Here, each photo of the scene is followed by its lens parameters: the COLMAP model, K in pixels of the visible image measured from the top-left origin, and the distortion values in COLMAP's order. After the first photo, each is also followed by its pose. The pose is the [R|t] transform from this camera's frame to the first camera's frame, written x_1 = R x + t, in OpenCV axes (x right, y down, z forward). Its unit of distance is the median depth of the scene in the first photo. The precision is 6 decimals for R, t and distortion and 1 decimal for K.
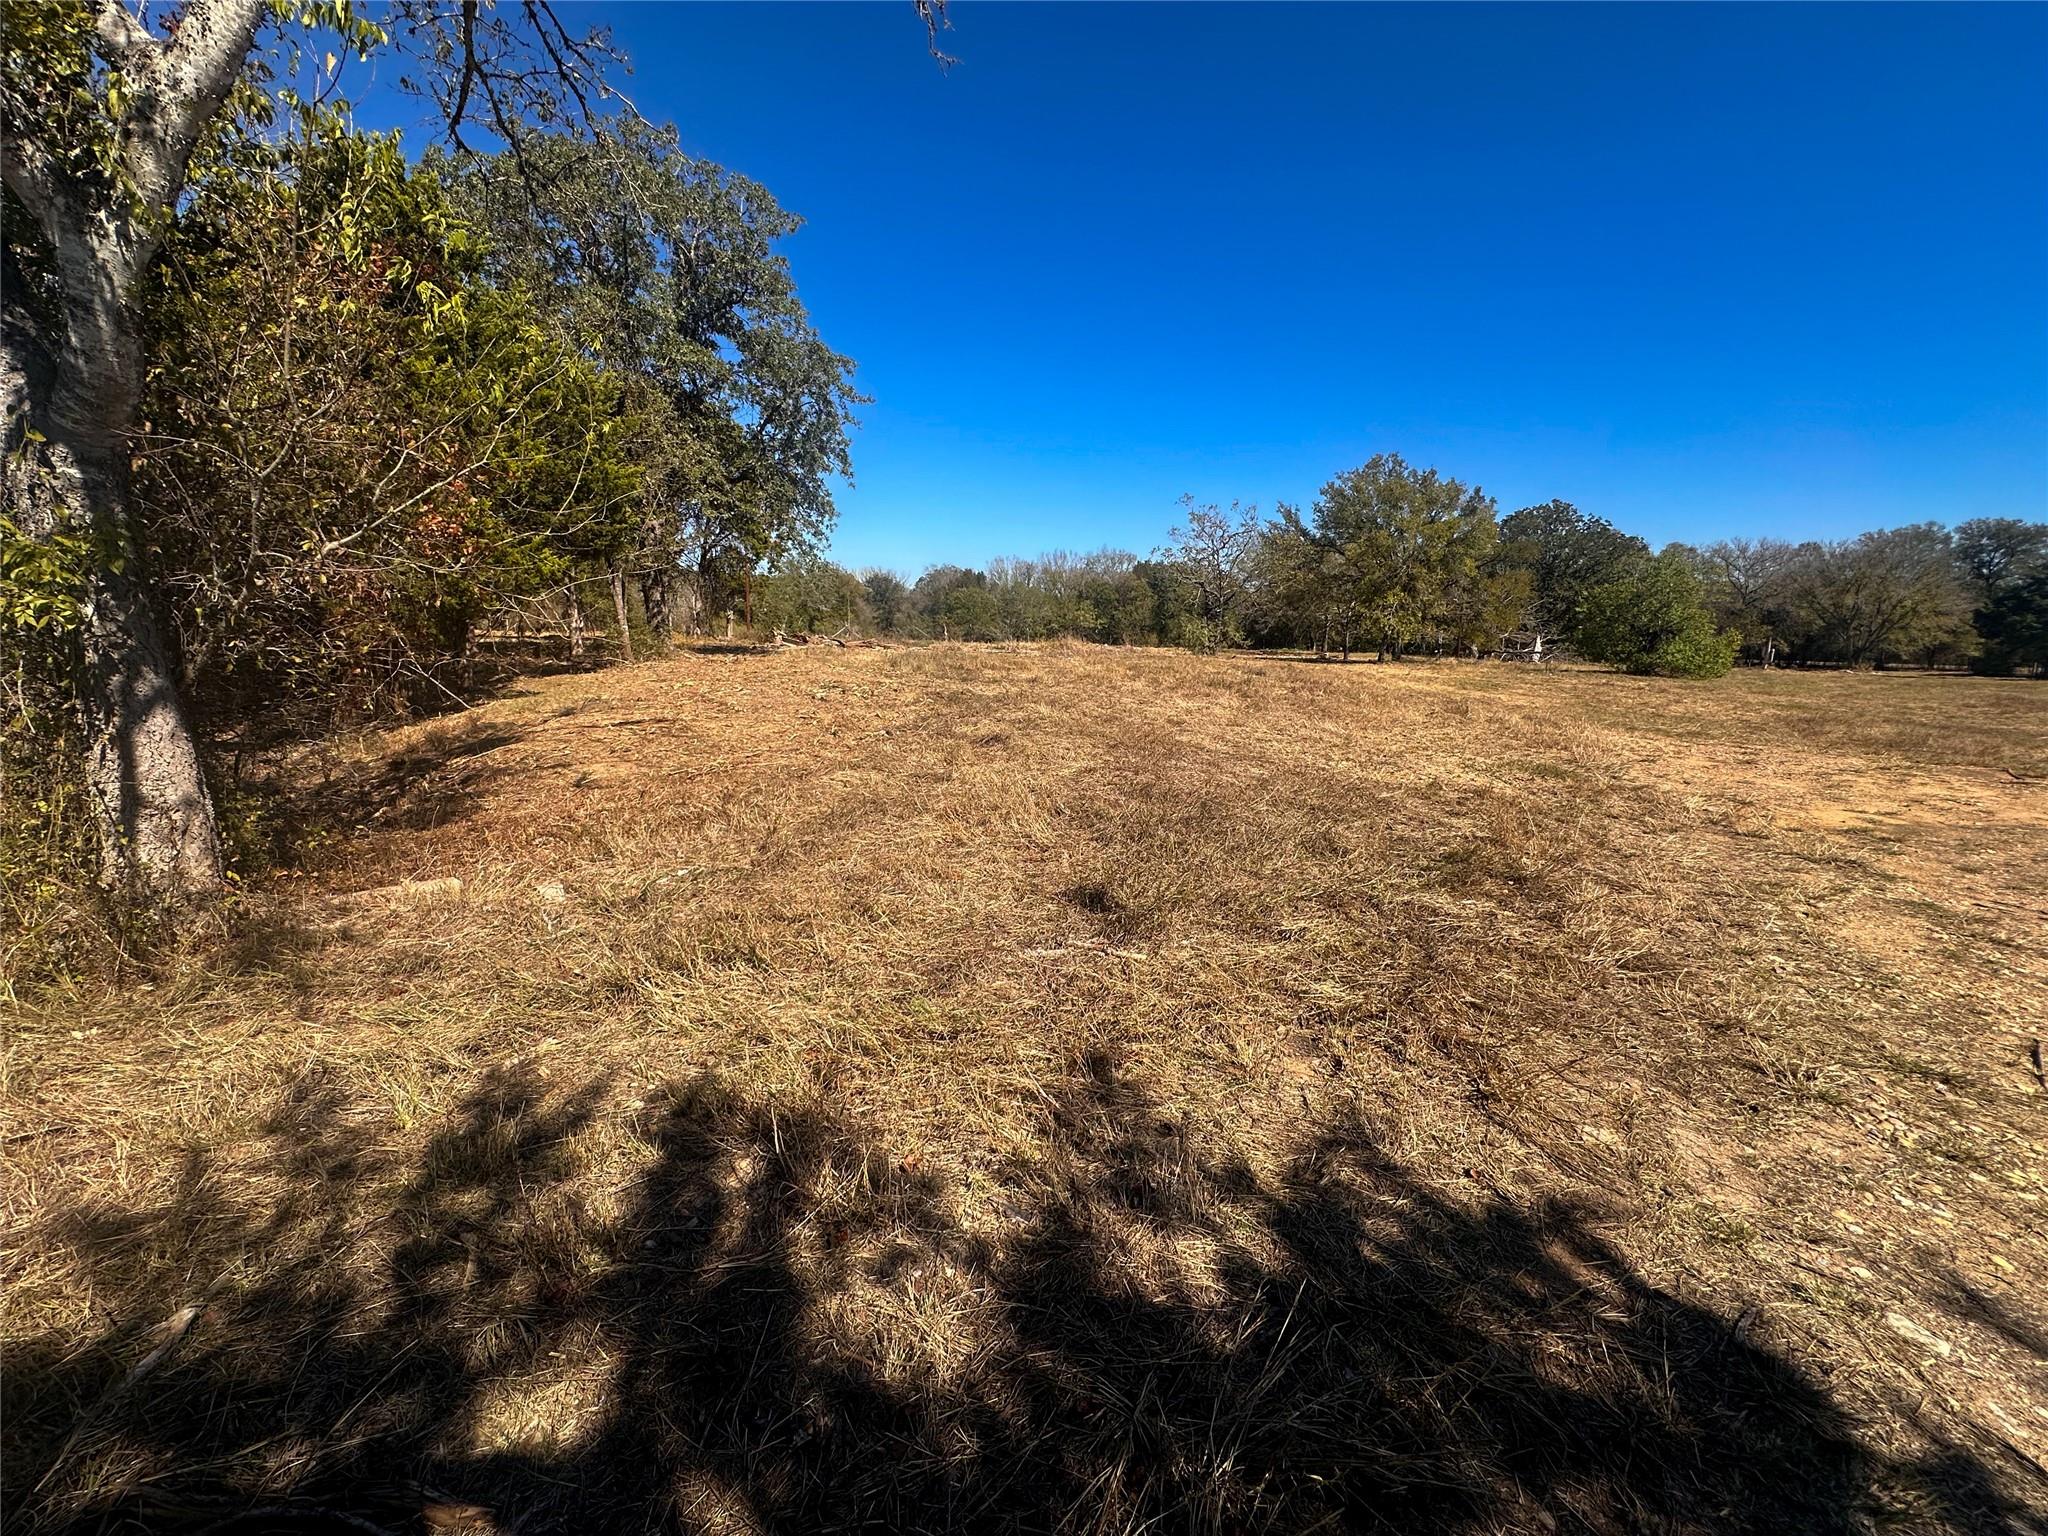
lens RADIAL K [[817.3, 0, 1024.6], [0, 817.3, 769.5], [0, 0, 1]] dist [-0.005705, 0.001653]
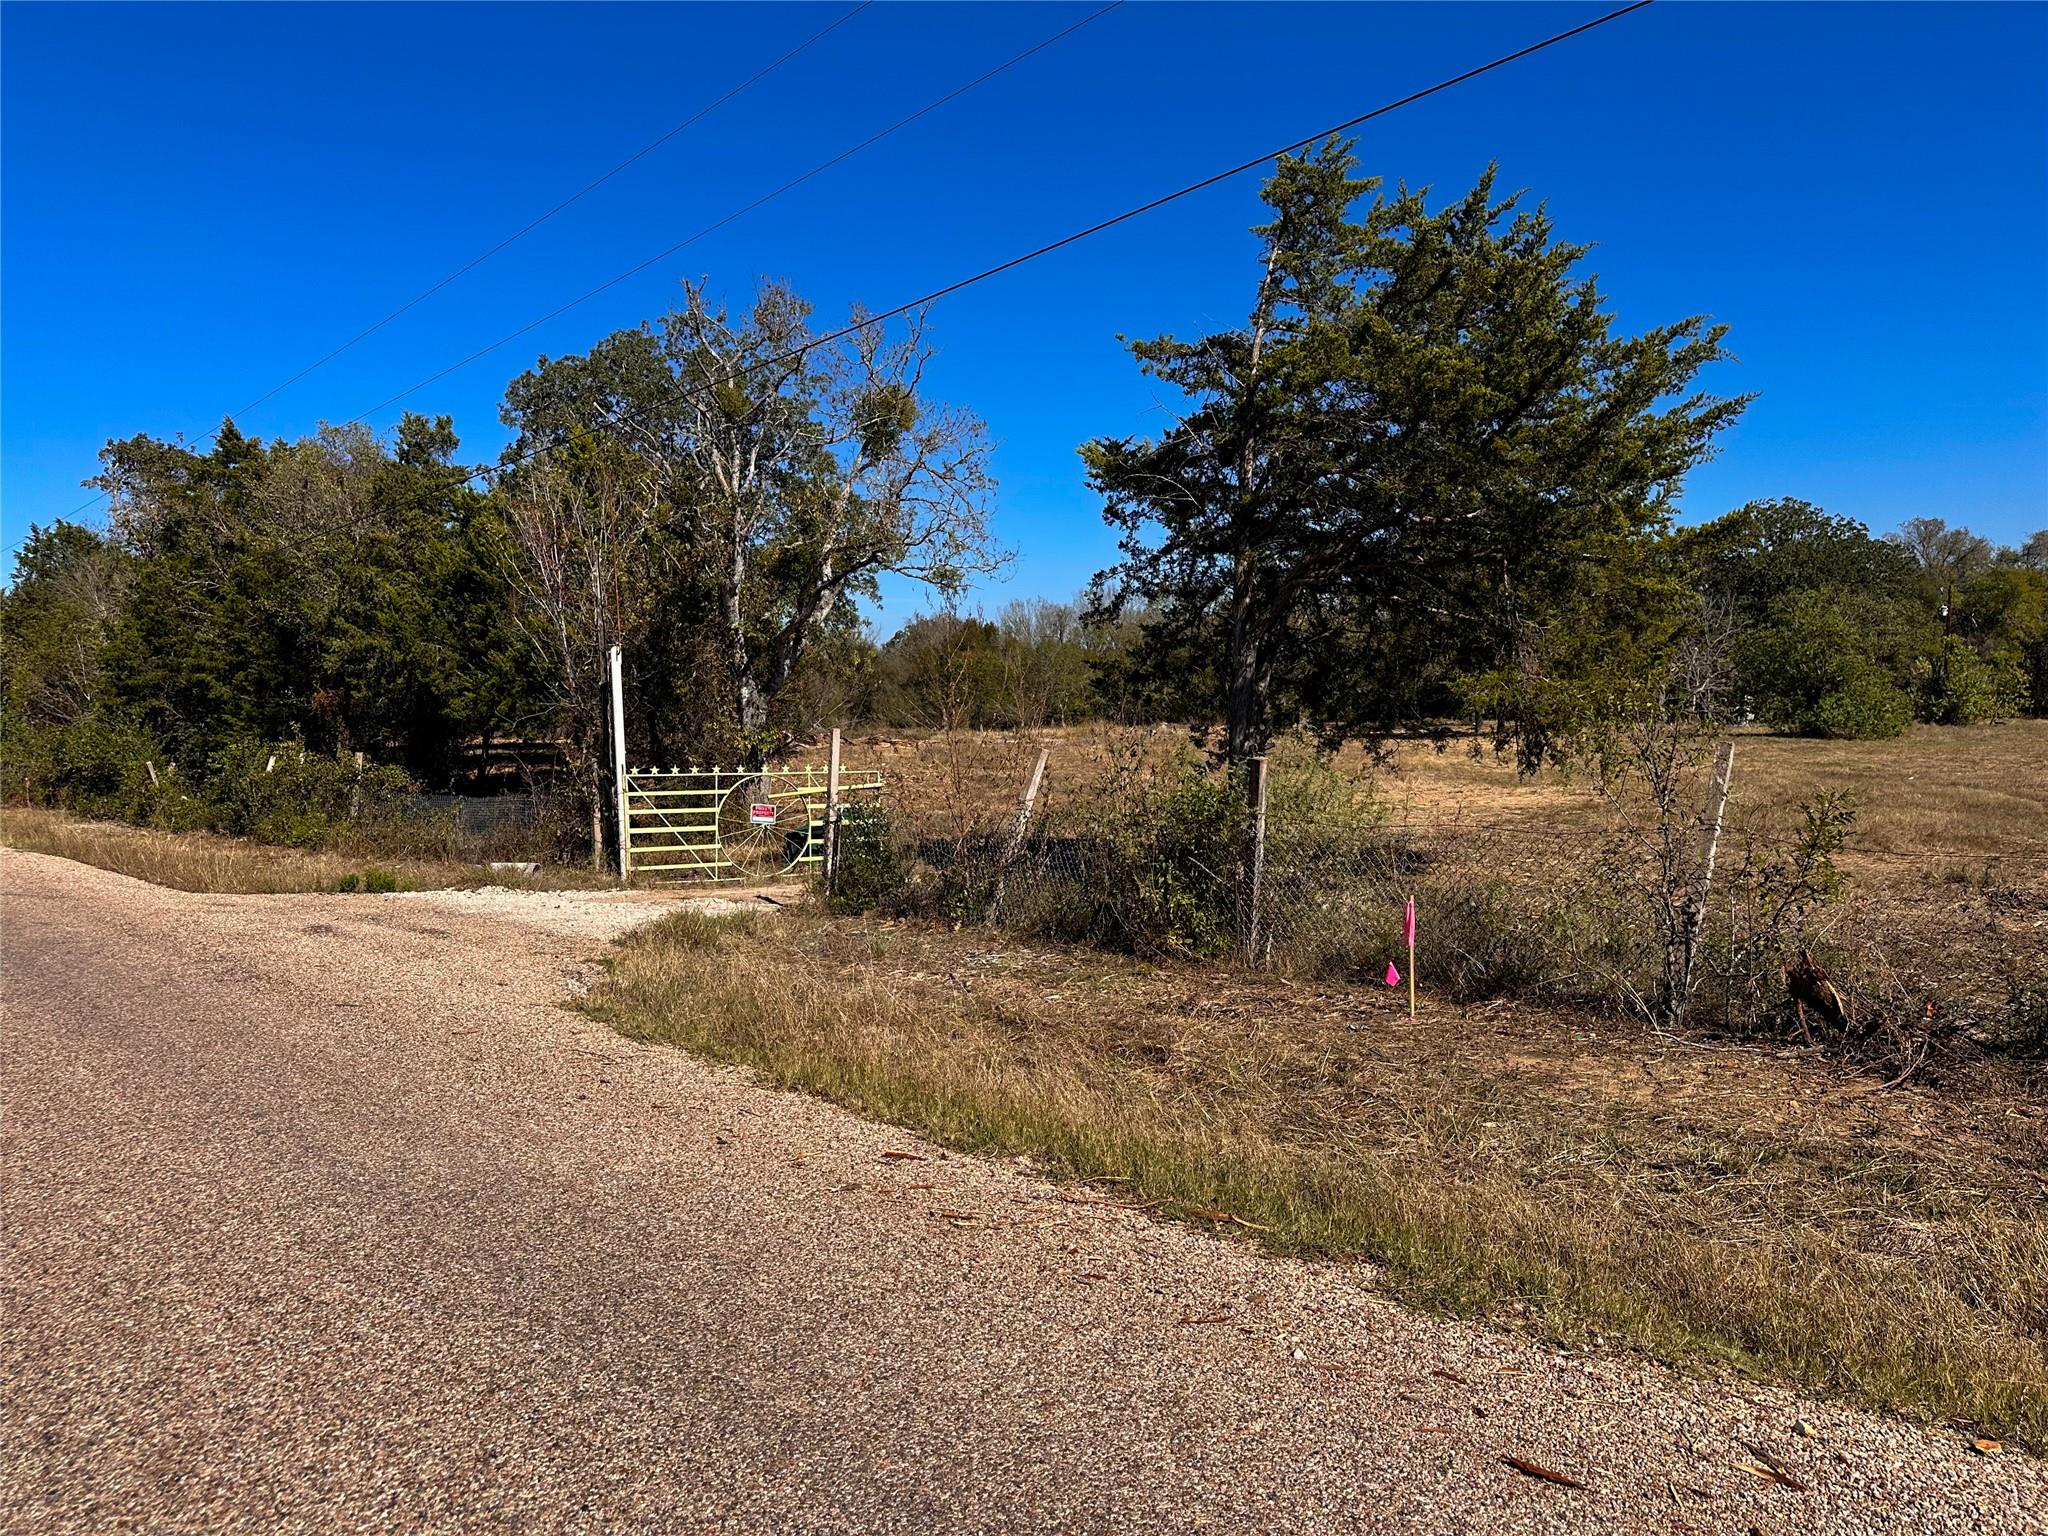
lens RADIAL K [[1425.3, 0, 996.7], [0, 1425.3, 753.2], [0, 0, 1]] dist [0.047021, -0.045399]
pose [[0.997840, -0.041895, -0.050596, 0.141994], [0.034834, 0.990481, -0.133168, 0.422828], [0.055694, 0.131118, 0.989801, -3.087815]]
